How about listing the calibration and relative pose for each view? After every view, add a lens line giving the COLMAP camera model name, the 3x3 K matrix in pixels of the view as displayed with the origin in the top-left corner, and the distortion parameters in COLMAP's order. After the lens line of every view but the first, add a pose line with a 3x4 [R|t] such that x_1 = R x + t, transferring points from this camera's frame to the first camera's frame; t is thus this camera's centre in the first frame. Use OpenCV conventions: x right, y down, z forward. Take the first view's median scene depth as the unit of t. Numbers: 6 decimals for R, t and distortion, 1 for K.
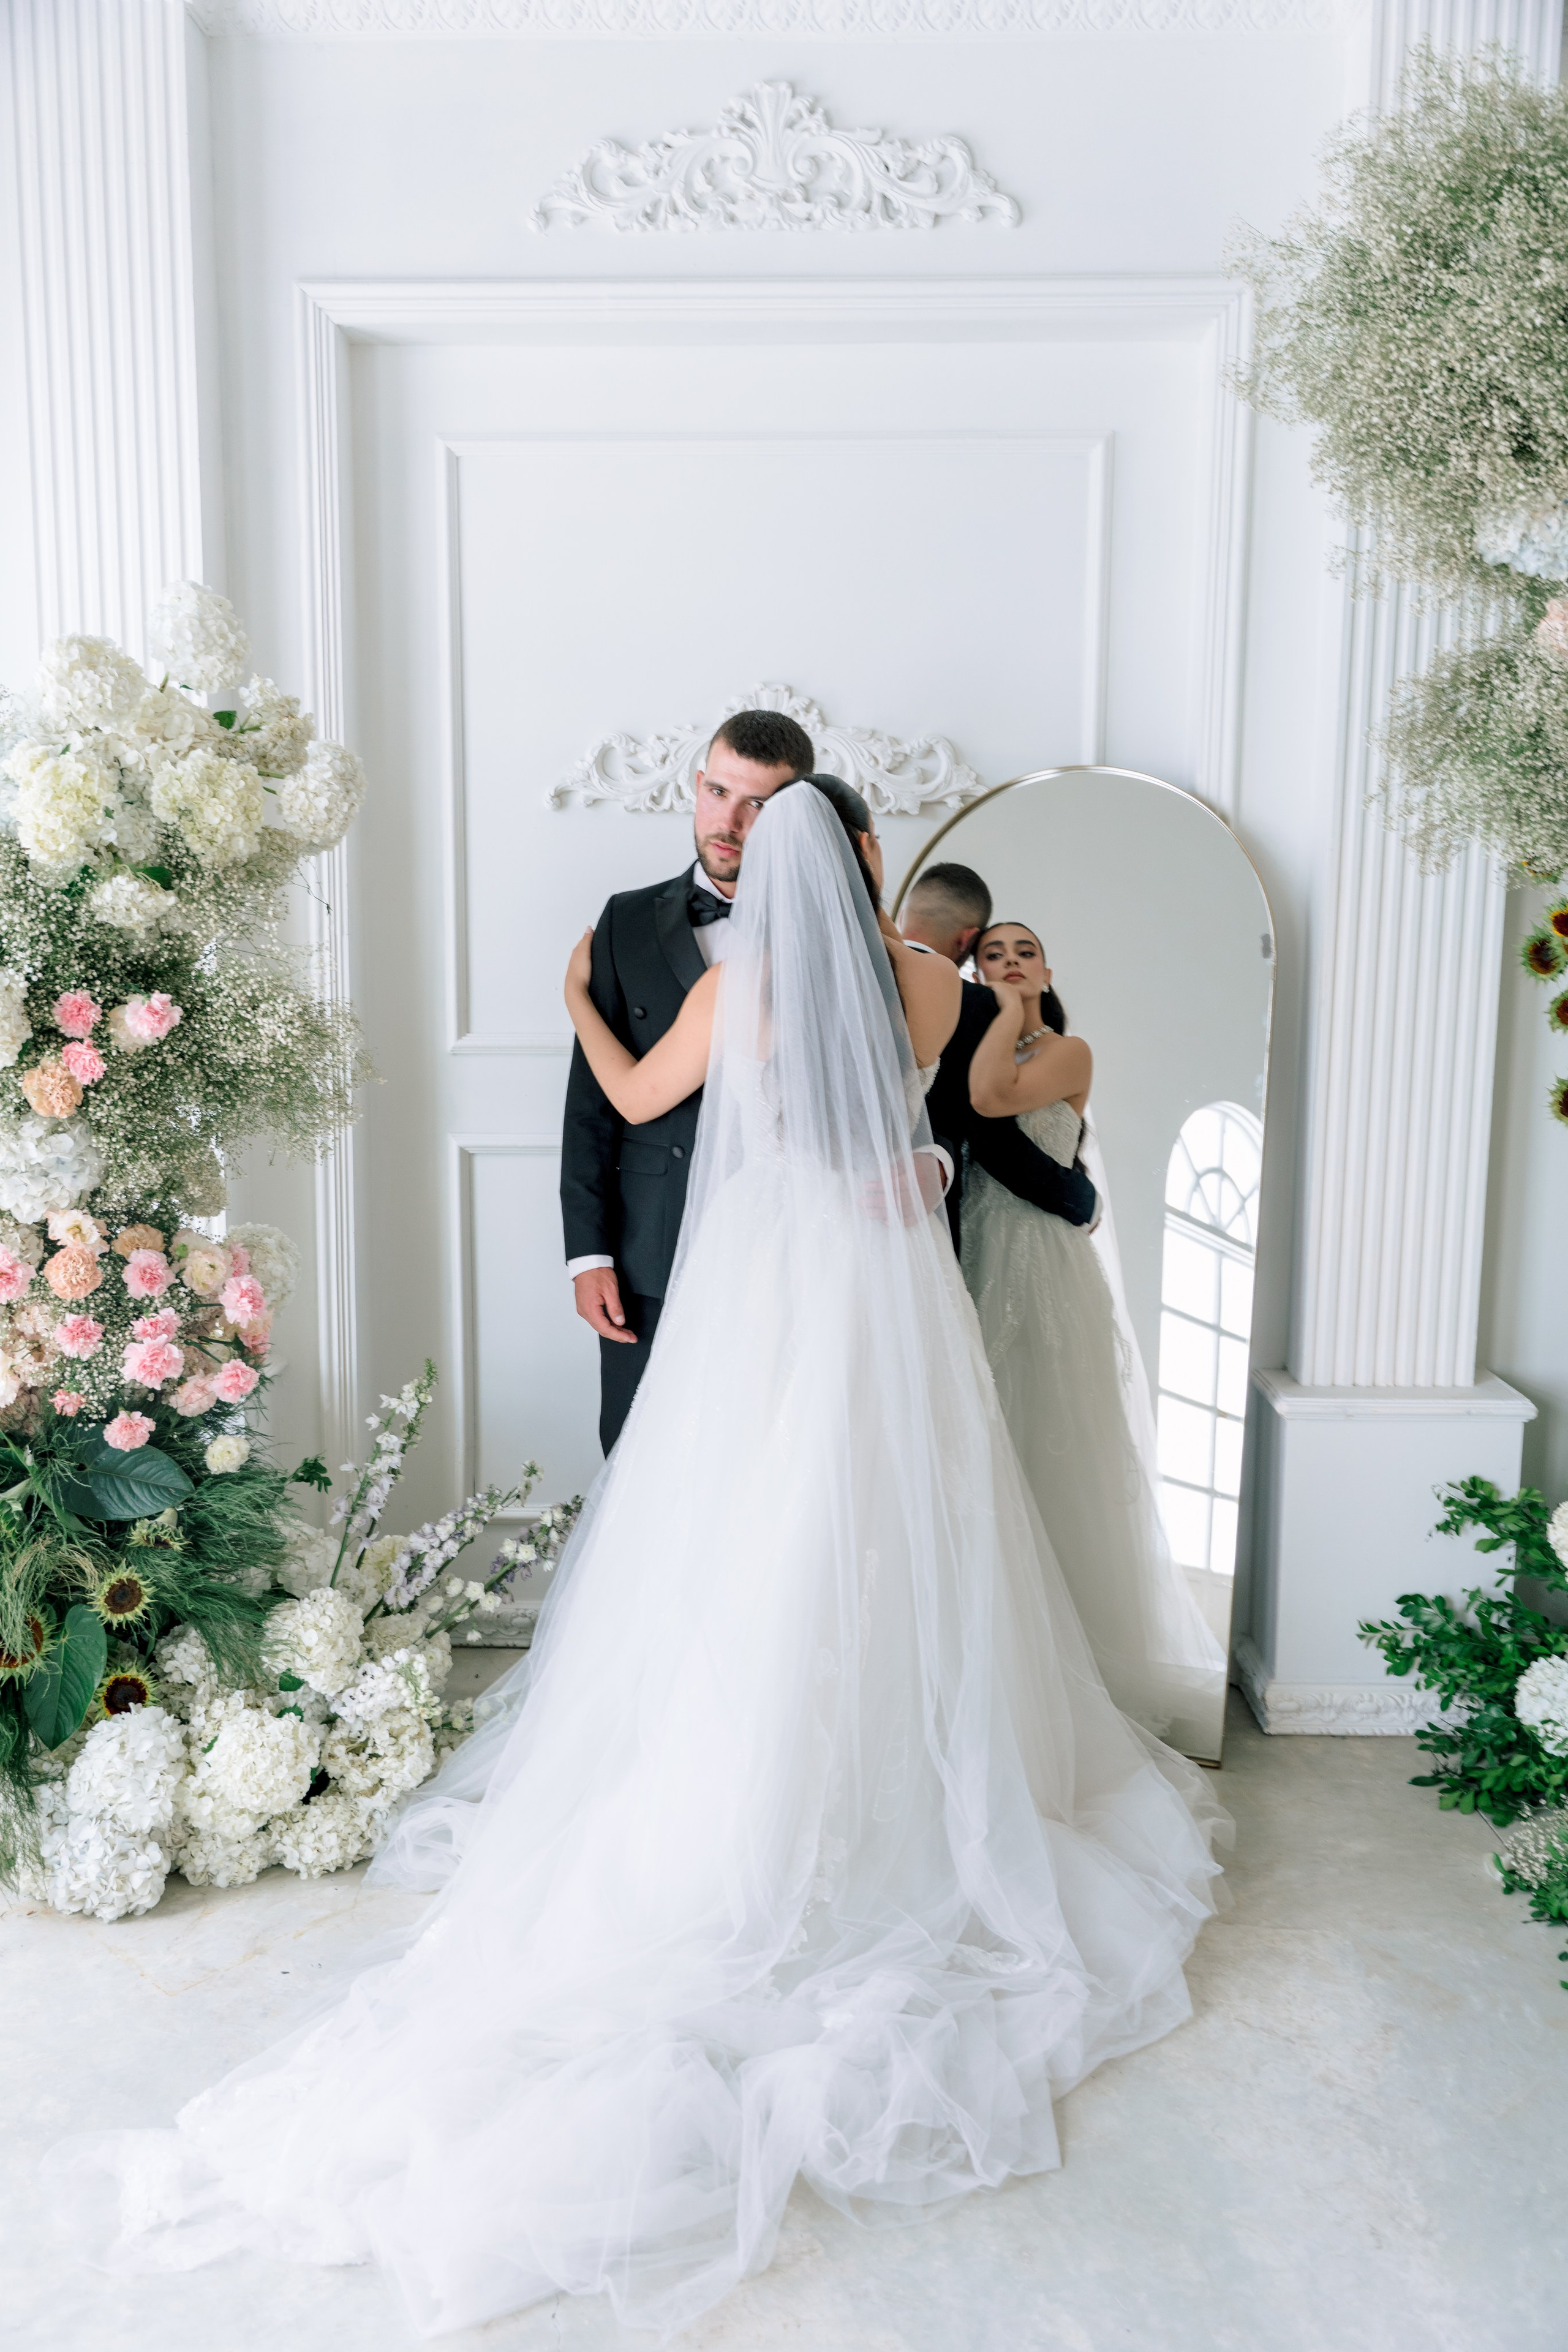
lens RADIAL K [[1820.4, 0, 773.1], [0, 1820.4, 1195.1], [0, 0, 1]] dist [-0.008637, -0.003408]
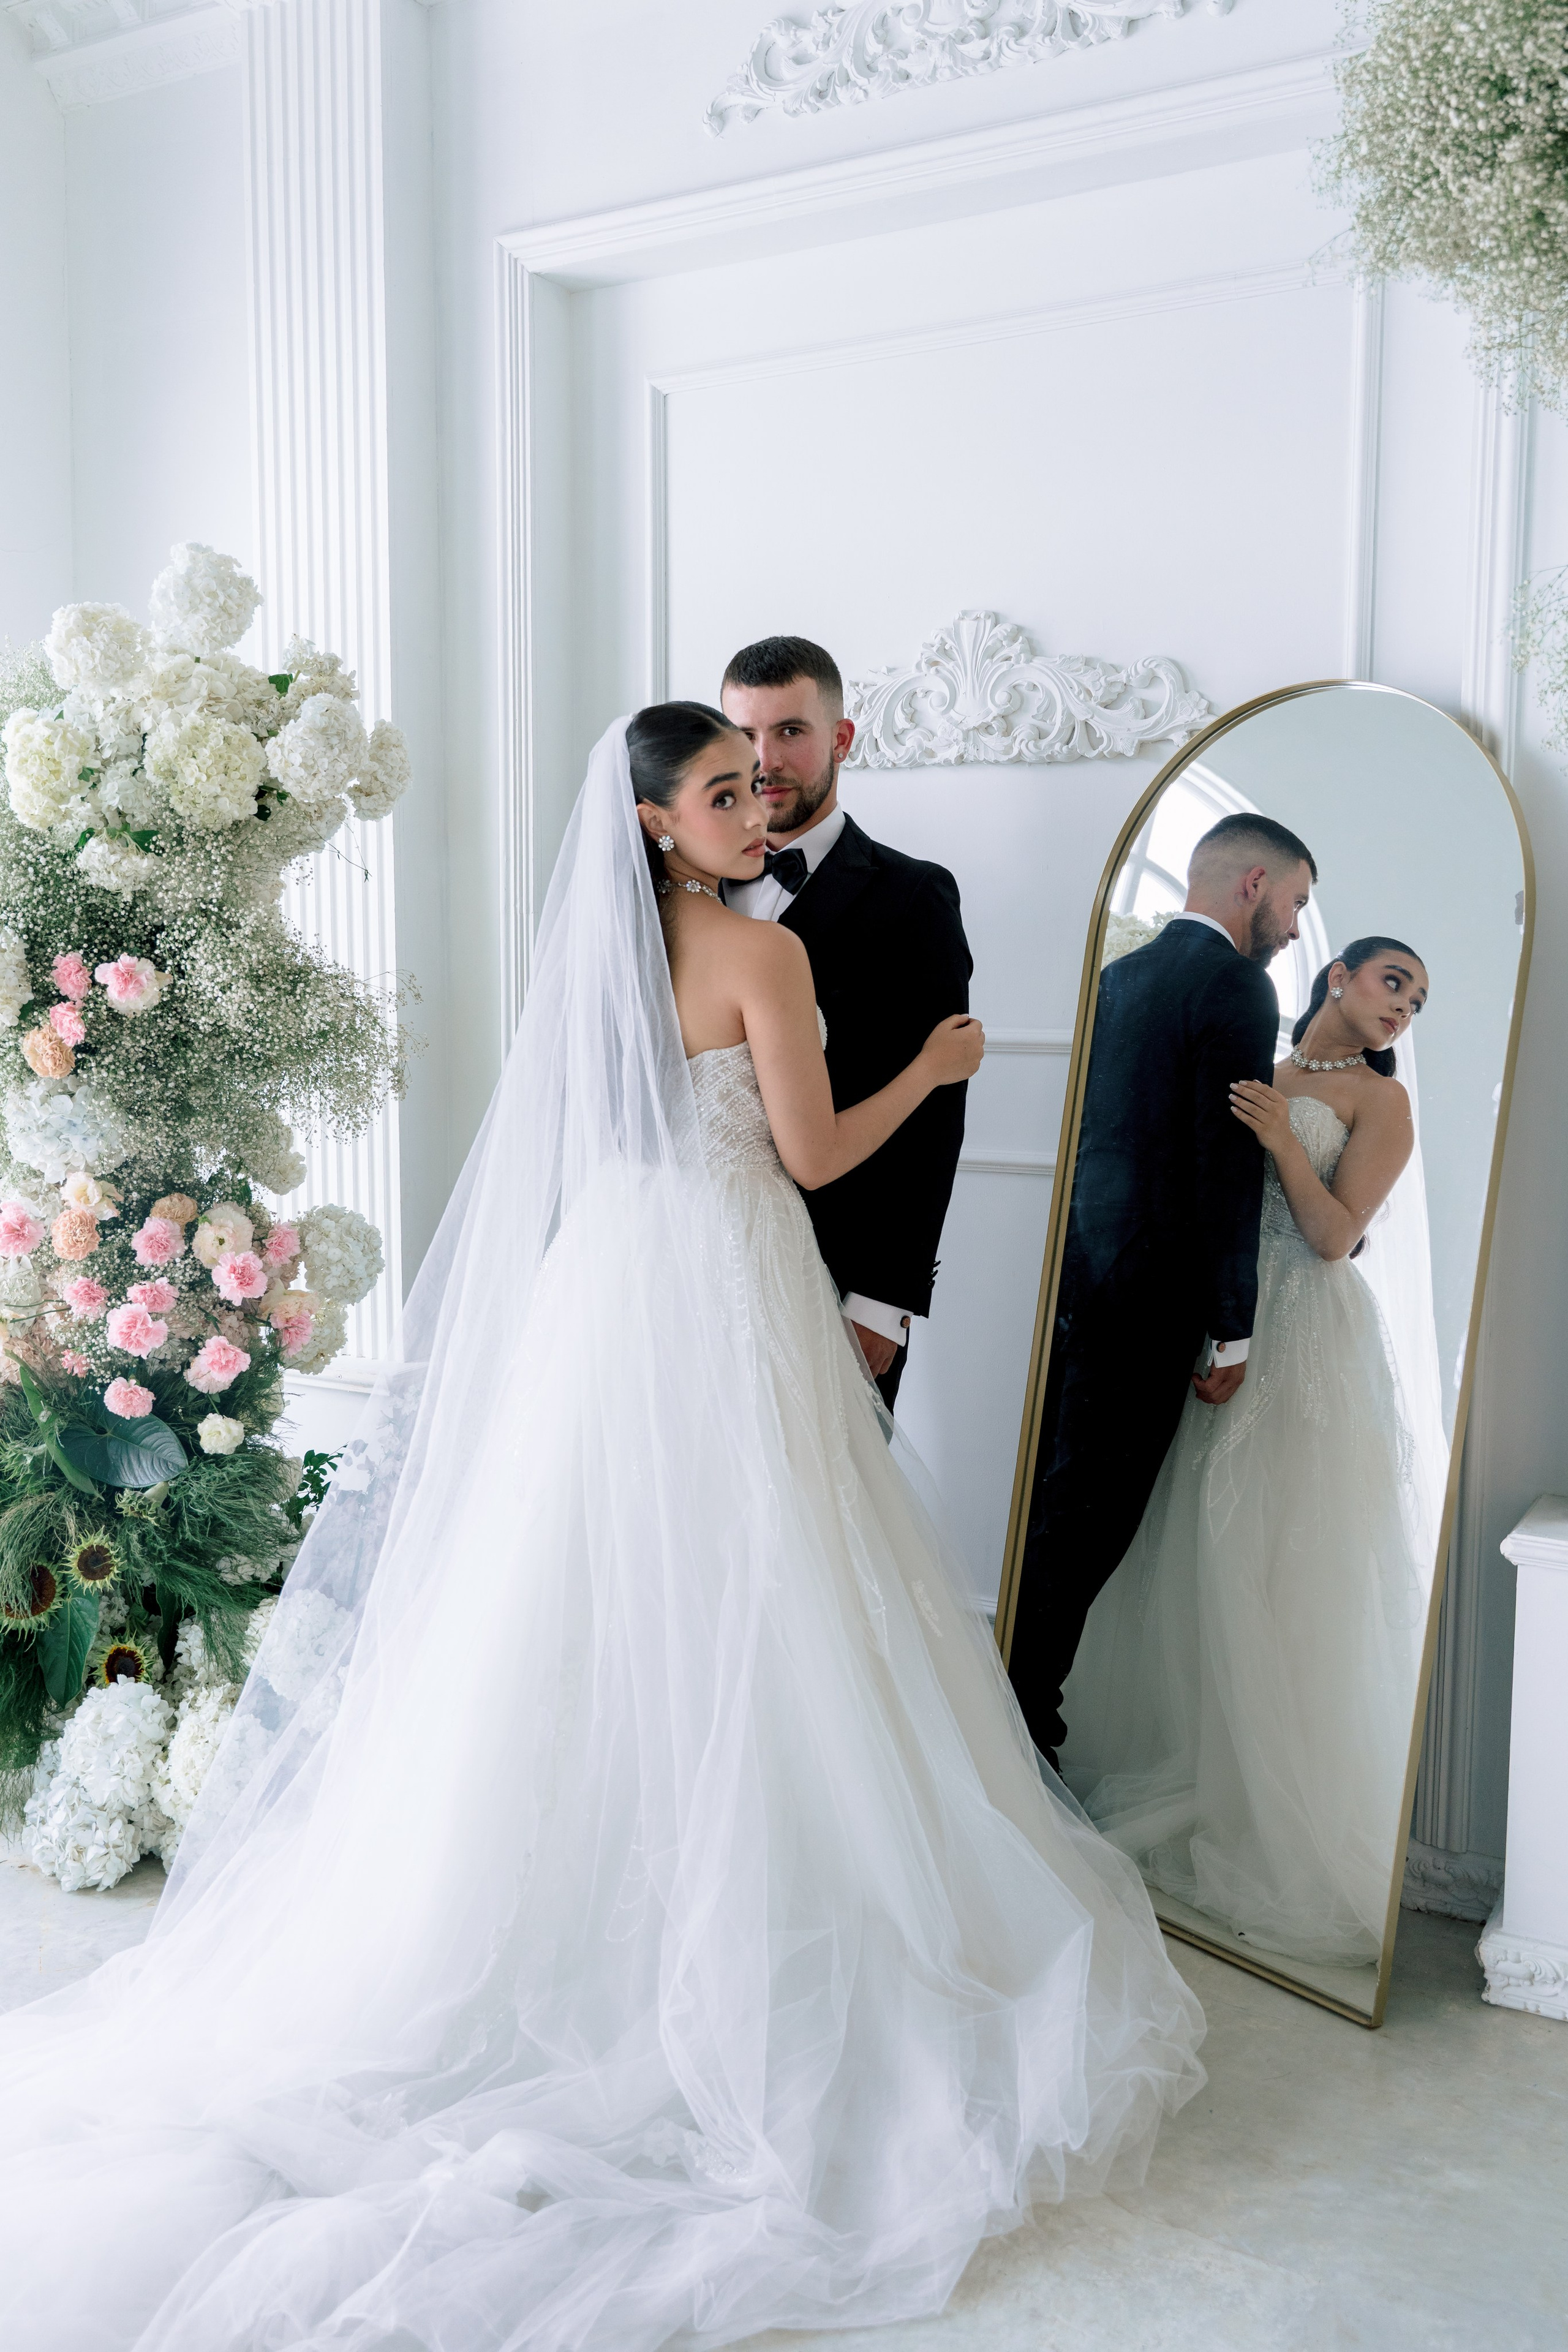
lens RADIAL K [[1963.2, 0, 793.2], [0, 1963.2, 1190.5], [0, 0, 1]] dist [-0.011585, -0.031796]
pose [[0.883410, 0.051589, -0.465752, 0.393241], [-0.067279, 0.997587, -0.017113, 0.008570], [0.463745, 0.046453, 0.884750, 0.184952]]
